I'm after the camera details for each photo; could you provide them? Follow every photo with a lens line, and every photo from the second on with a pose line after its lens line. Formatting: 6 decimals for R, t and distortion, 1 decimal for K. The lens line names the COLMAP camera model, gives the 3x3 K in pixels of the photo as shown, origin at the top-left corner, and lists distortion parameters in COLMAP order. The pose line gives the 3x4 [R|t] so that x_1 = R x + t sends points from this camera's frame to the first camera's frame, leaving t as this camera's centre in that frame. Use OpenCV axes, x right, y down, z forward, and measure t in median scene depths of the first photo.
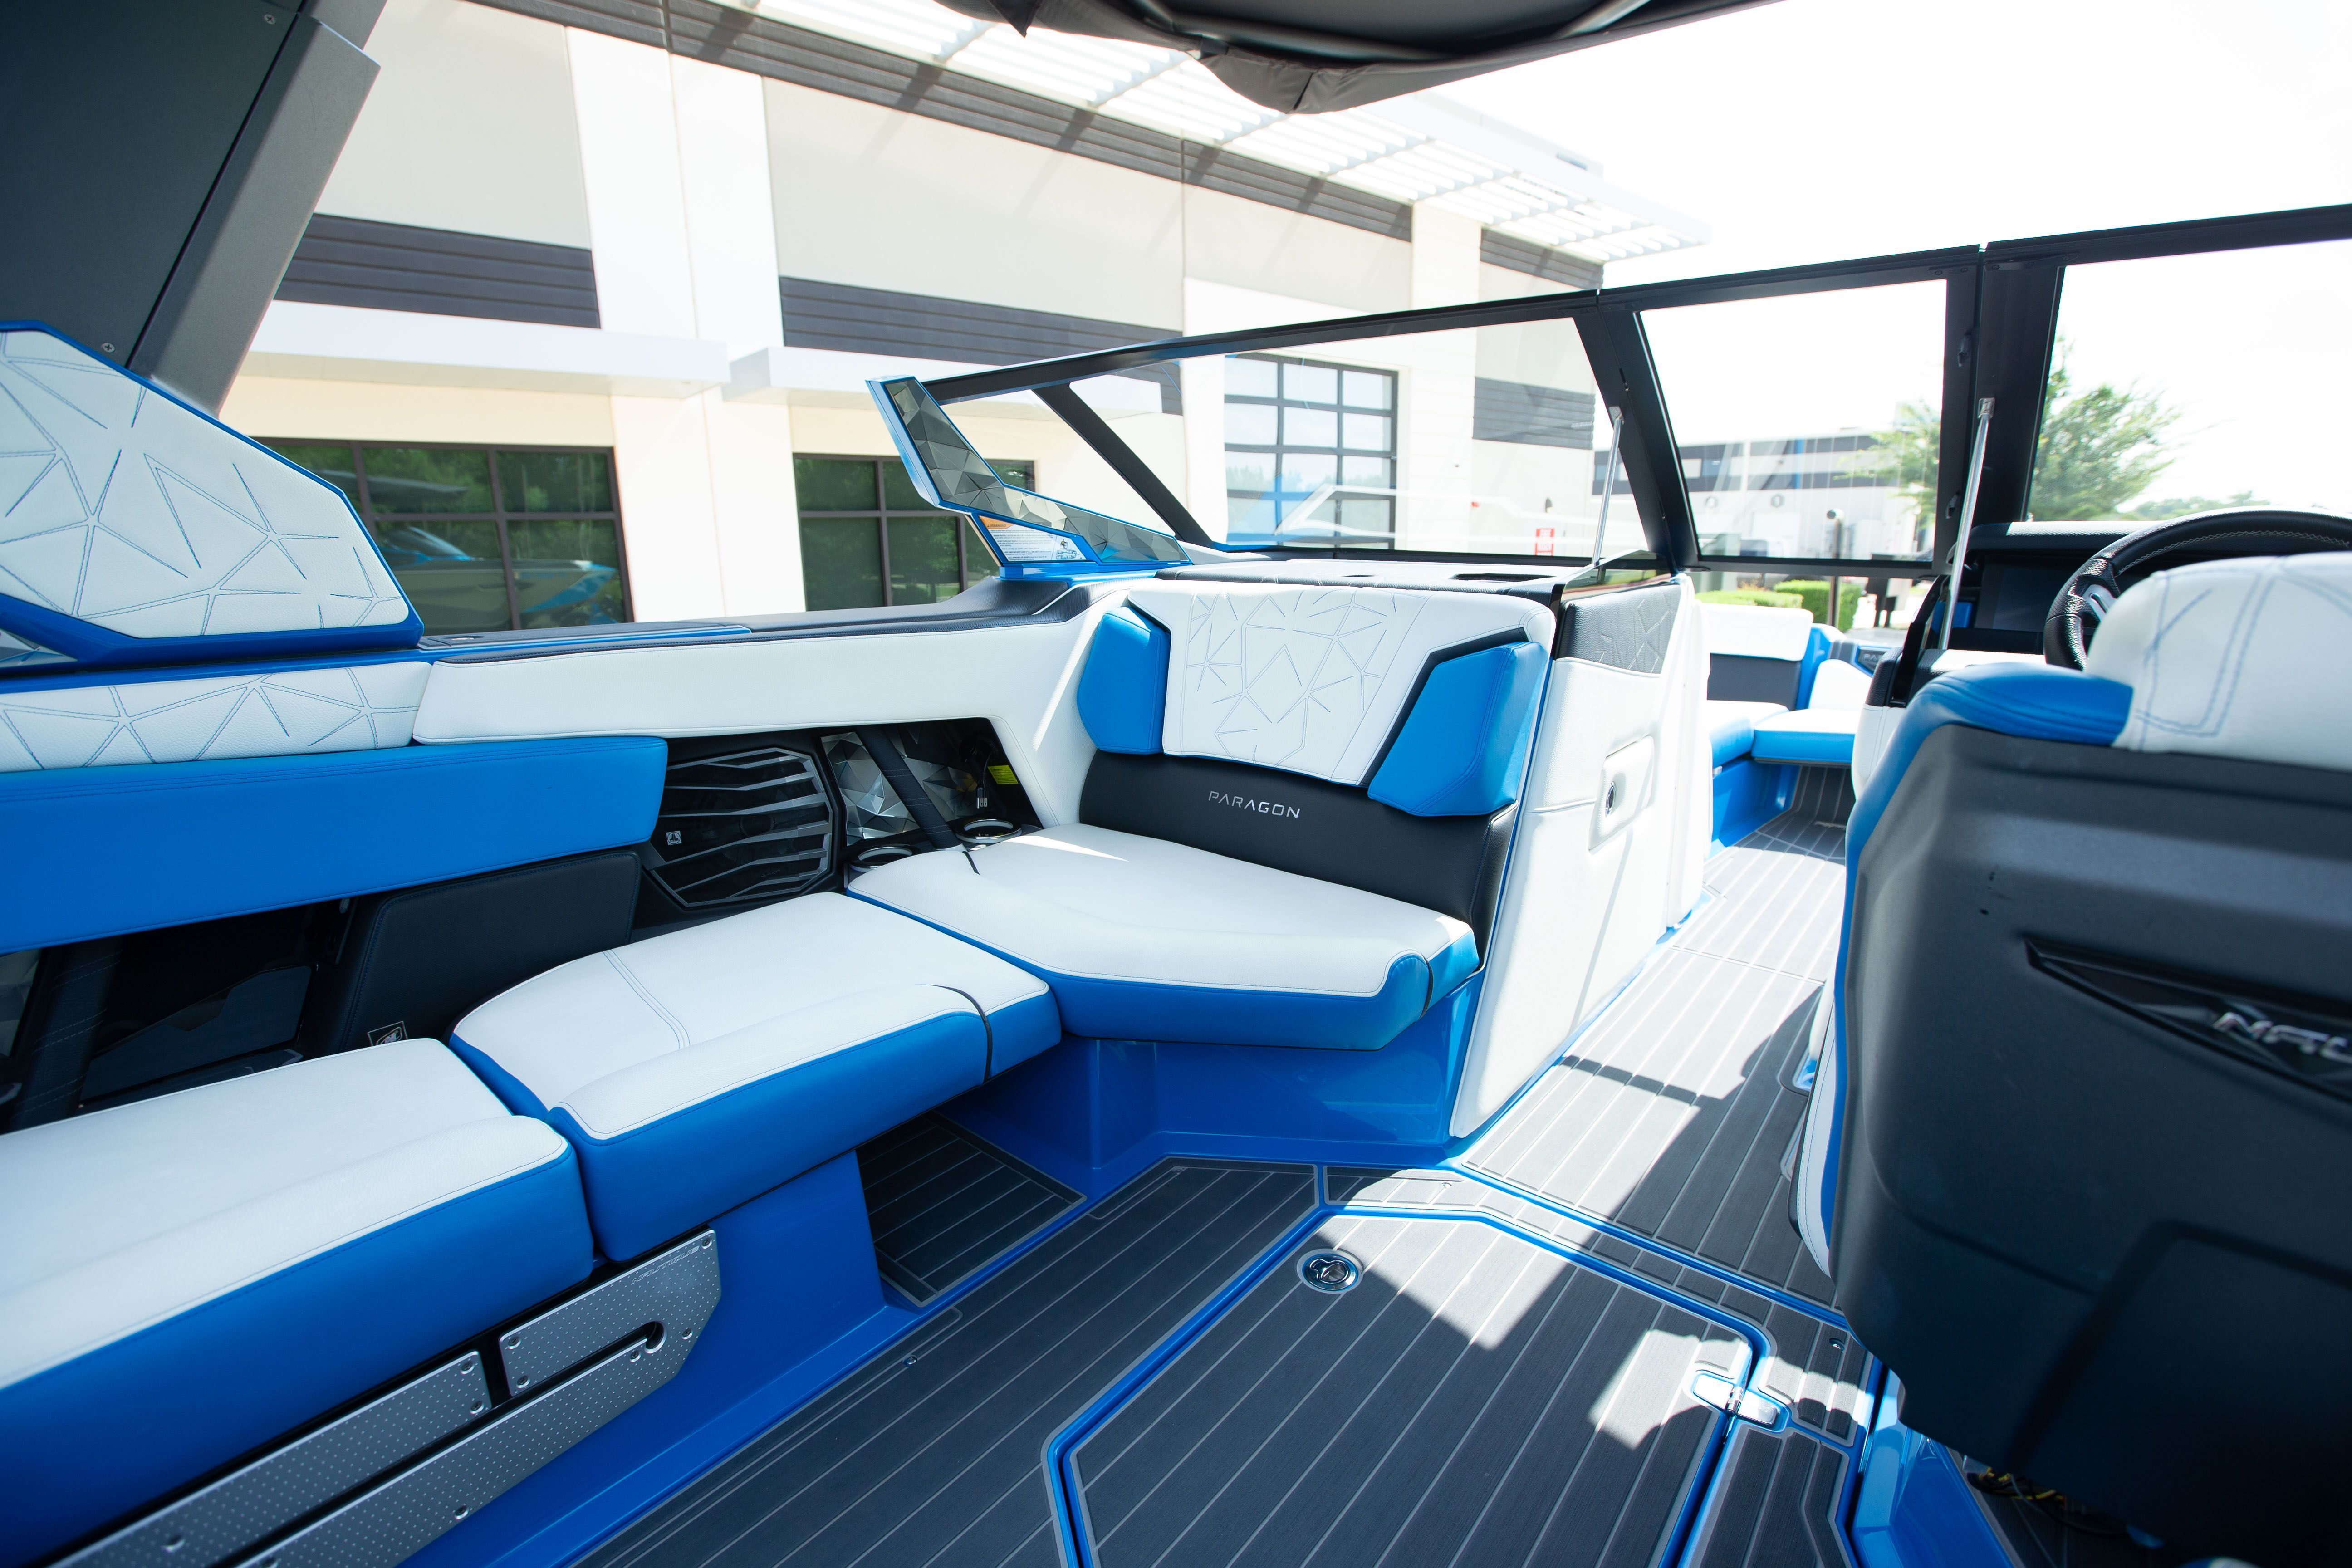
lens RADIAL K [[1056.3, 0, 1171.9], [0, 1056.3, 782.0], [0, 0, 1]] dist [-0.046711, 0.013101]
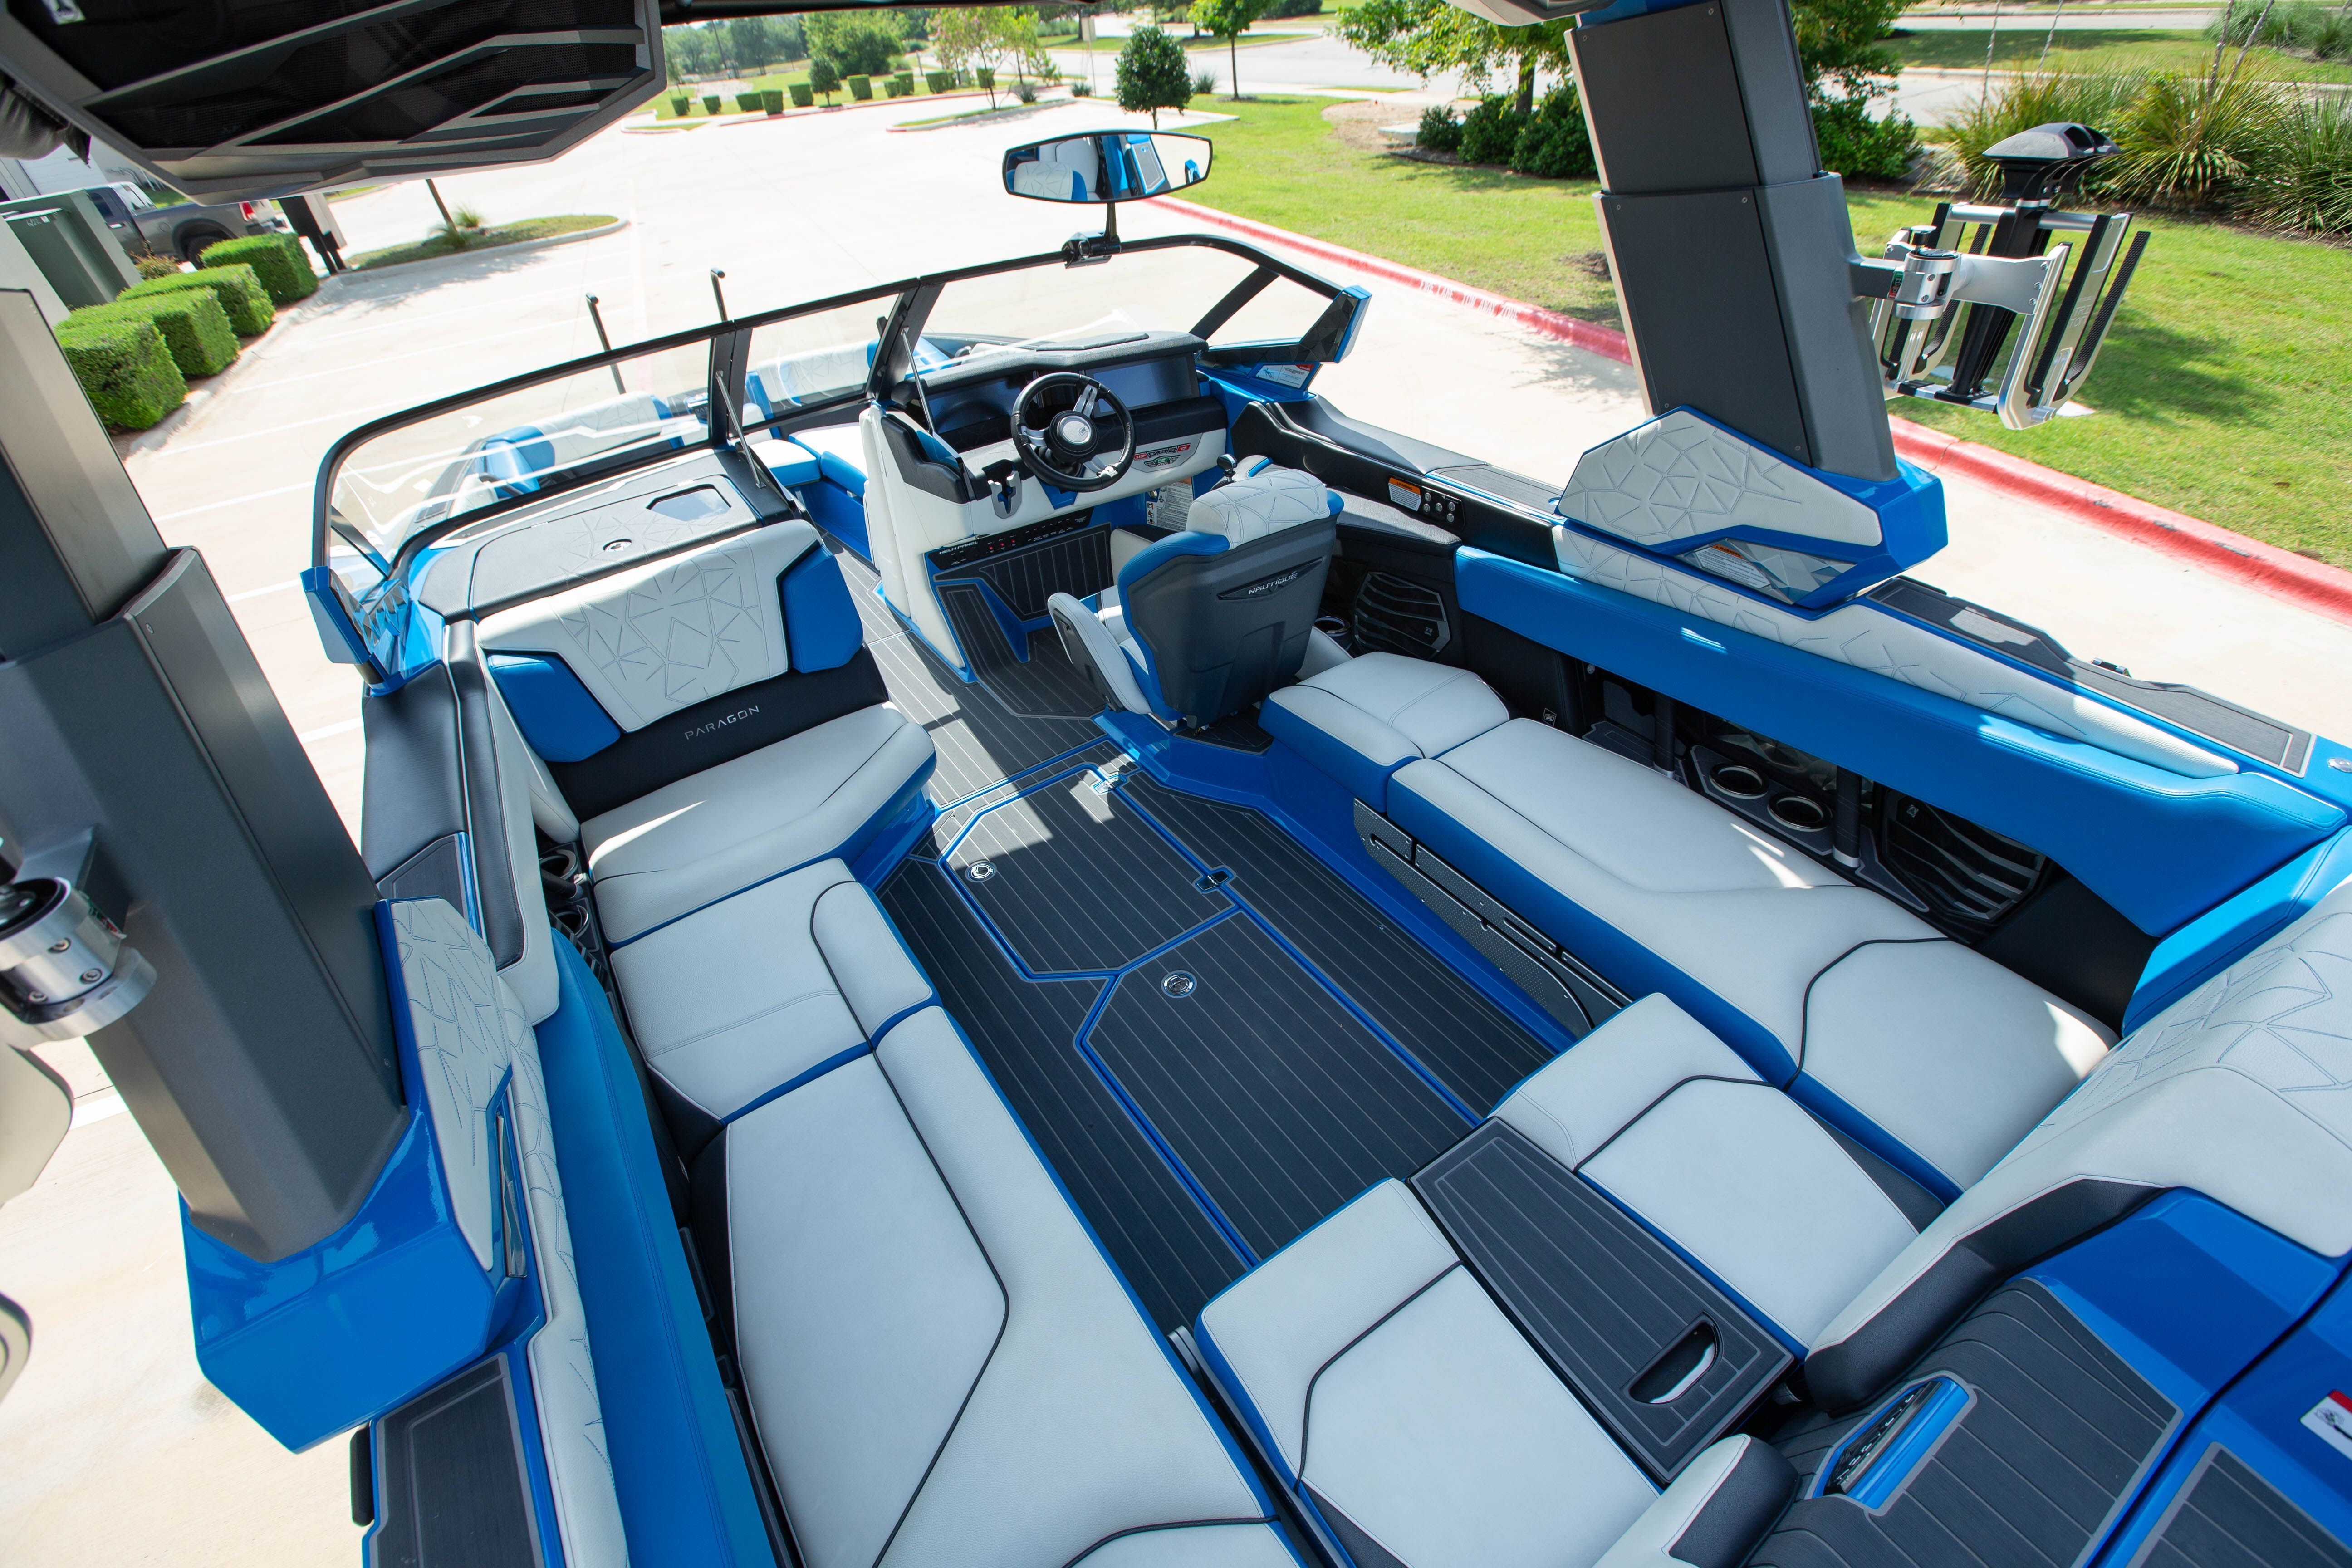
lens RADIAL K [[1056.3, 0, 1170.0], [0, 1056.3, 785.1], [0, 0, 1]] dist [-0.046711, 0.013101]
pose [[0.281972, -0.606435, 0.743457, -0.878724], [0.313804, 0.790574, 0.525851, -0.477125], [-0.906653, 0.085025, 0.413221, -0.157283]]
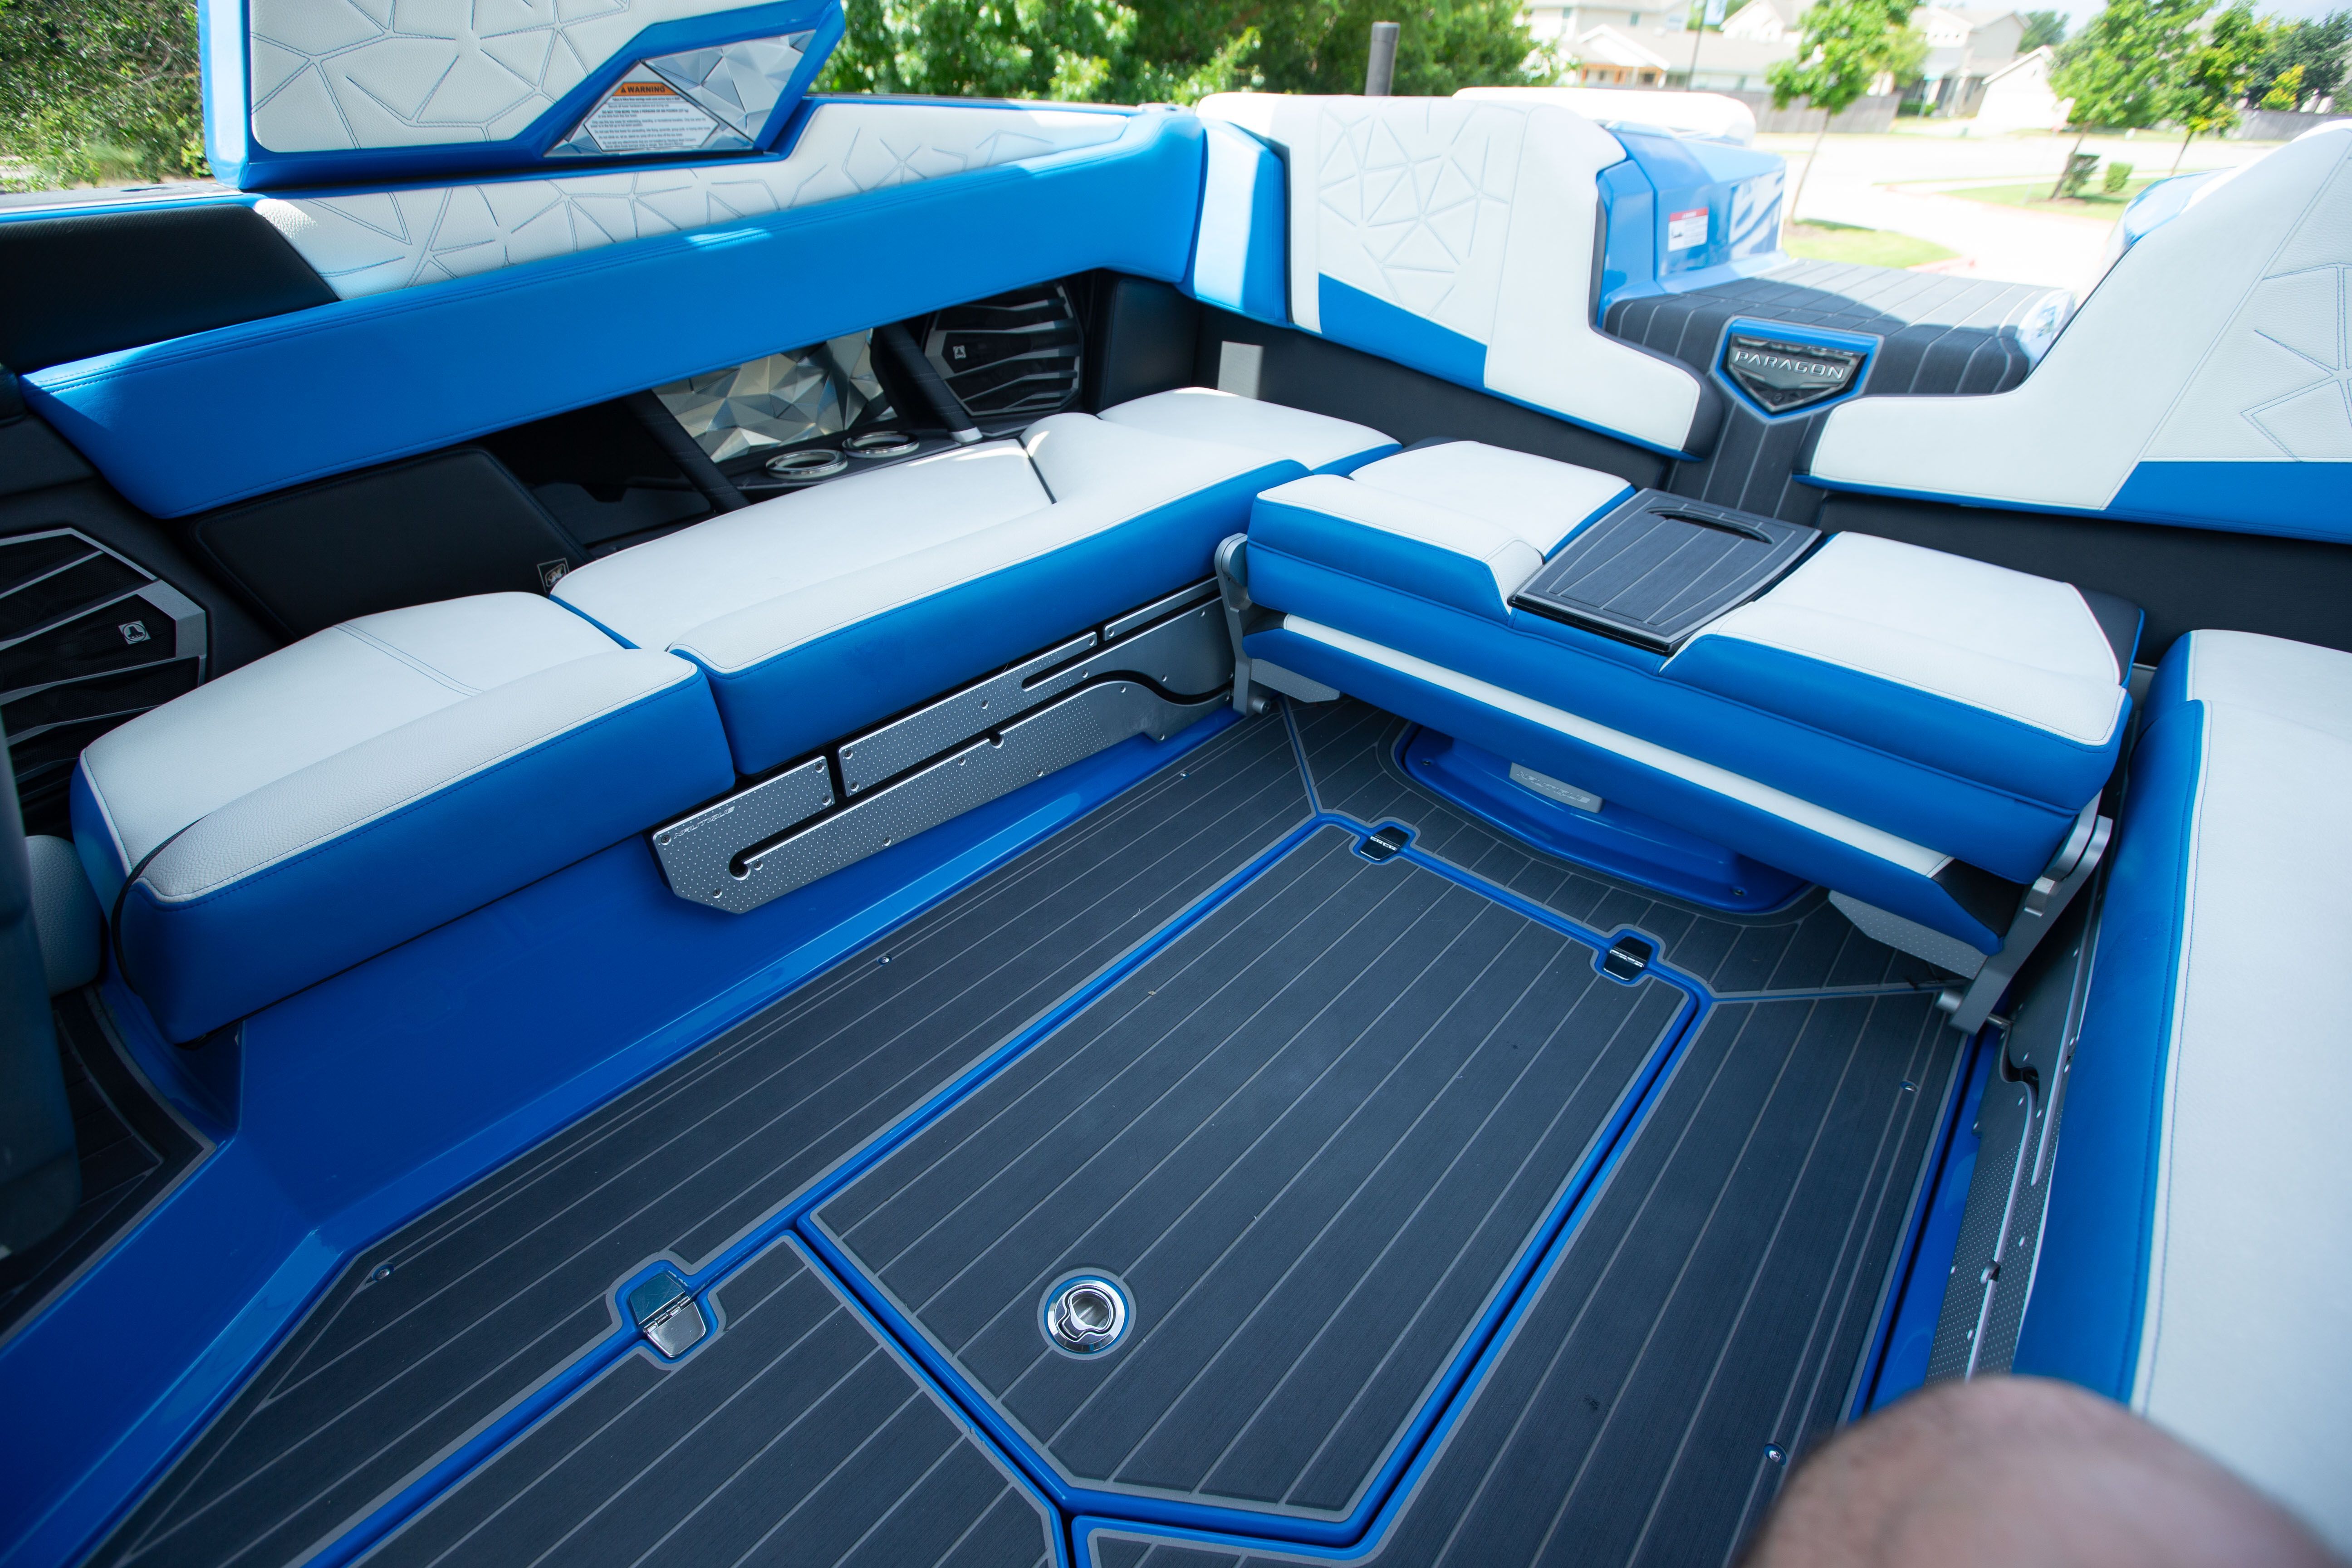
lens RADIAL K [[1056.3, 0, 1184.1], [0, 1056.3, 790.2], [0, 0, 1]] dist [-0.046711, 0.013101]
pose [[-0.999771, -0.020877, 0.004779, -0.080356], [-0.010192, 0.660037, 0.751164, -0.100594], [-0.018837, 0.750943, -0.660098, 0.541032]]
